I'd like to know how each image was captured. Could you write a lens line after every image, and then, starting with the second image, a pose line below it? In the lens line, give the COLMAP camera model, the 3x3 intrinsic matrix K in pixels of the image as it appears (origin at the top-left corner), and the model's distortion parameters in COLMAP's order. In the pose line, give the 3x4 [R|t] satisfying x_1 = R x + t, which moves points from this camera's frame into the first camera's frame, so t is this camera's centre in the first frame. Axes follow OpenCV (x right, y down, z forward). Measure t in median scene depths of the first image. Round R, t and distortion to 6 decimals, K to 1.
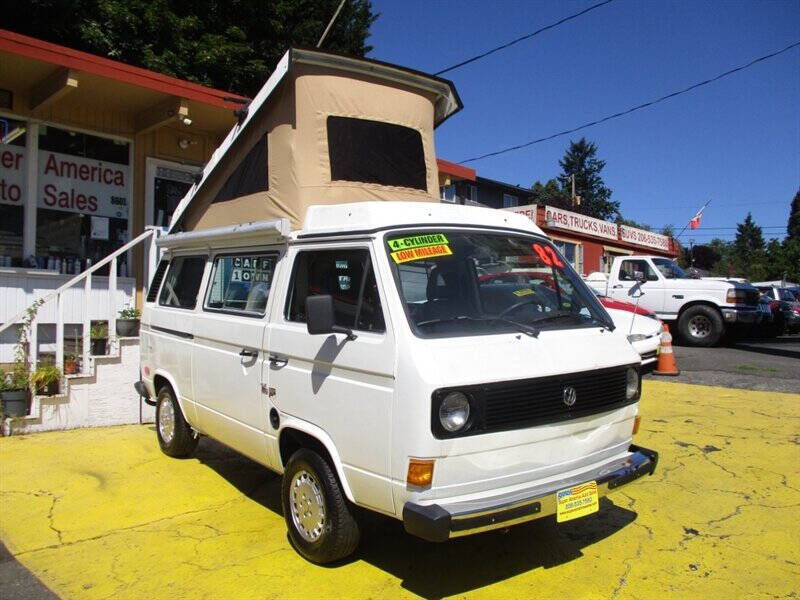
lens RADIAL K [[666.3, 0, 400.0], [0, 666.3, 300.0], [0, 0, 1]] dist [-0.026938, 0.011821]
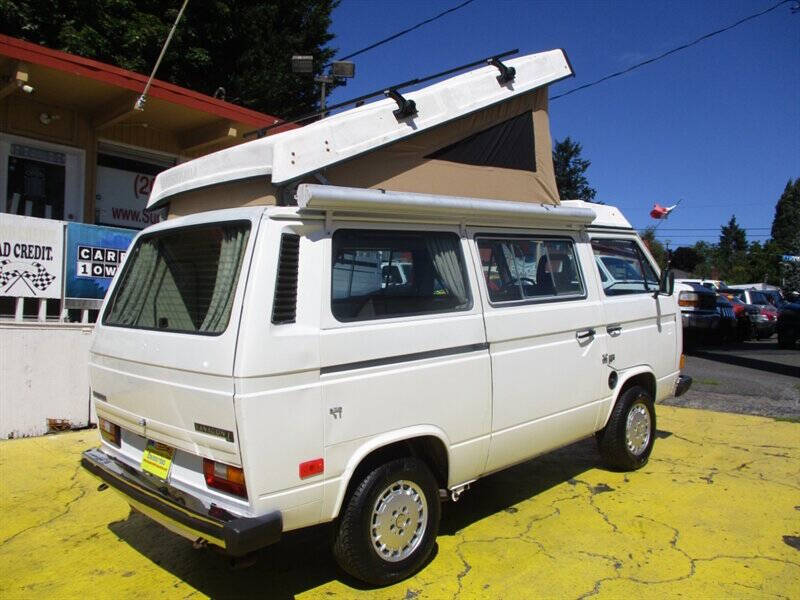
lens RADIAL K [[666.3, 0, 400.0], [0, 666.3, 300.0], [0, 0, 1]] dist [-0.026938, 0.011821]
pose [[0.999784, 0.011130, 0.017574, 0.139465], [-0.011171, 0.999935, 0.002283, -0.003446], [-0.017547, -0.002479, 0.999843, 0.130701]]
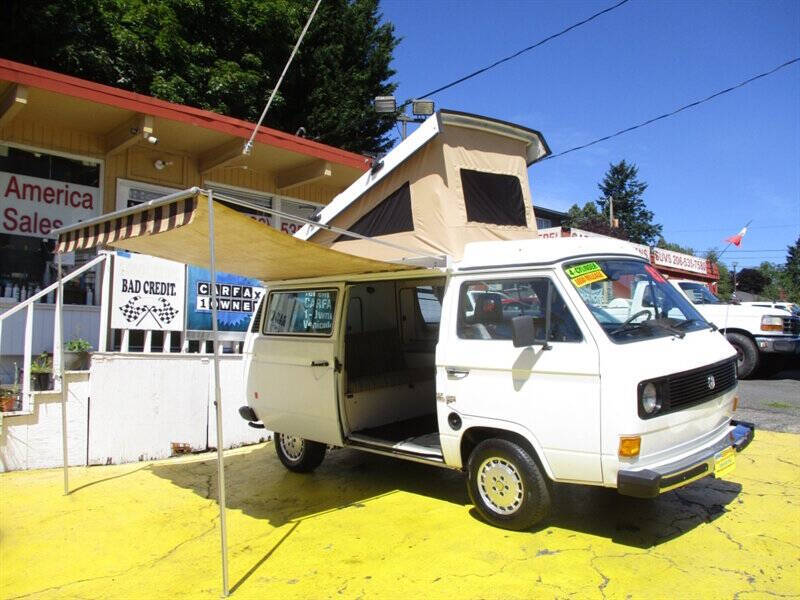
lens RADIAL K [[666.9, 0, 400.0], [0, 666.9, 300.0], [0, 0, 1]] dist [-0.017725, -0.002850]
pose [[0.998118, -0.003263, -0.061239, 0.081256], [0.000934, 0.999276, -0.038033, -0.005730], [0.061319, 0.037904, 0.997398, 0.086823]]
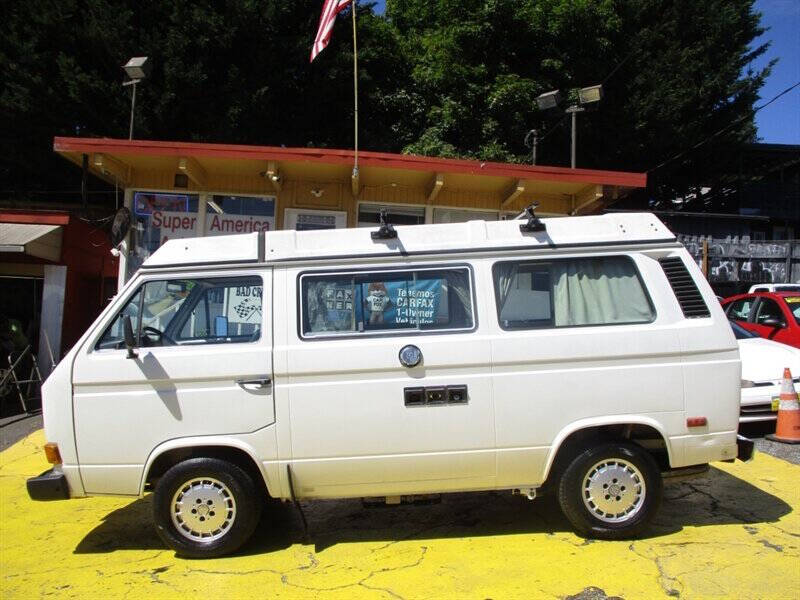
lens RADIAL K [[666.9, 0, 400.0], [0, 666.9, 300.0], [0, 0, 1]] dist [-0.017725, -0.002850]
pose [[0.732473, -0.010767, -0.680711, 0.648010], [-0.011774, 0.999525, -0.028478, -0.010955], [0.680694, 0.028874, 0.731998, 0.245342]]
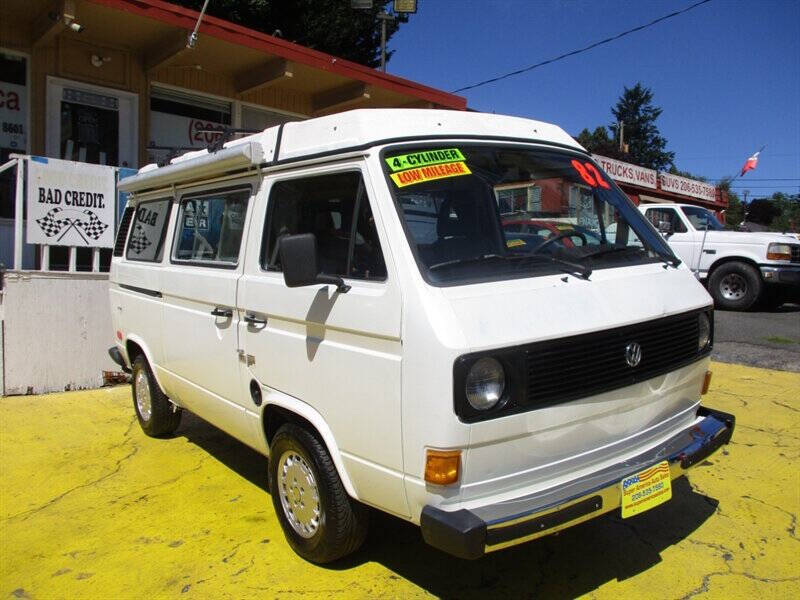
lens RADIAL K [[666.3, 0, 400.0], [0, 666.3, 300.0], [0, 0, 1]] dist [-0.026938, 0.011821]
pose [[0.997359, 0.018165, -0.070323, 0.132118], [-0.013086, 0.997317, 0.072030, 0.001578], [0.071443, -0.070920, 0.994920, 0.186894]]
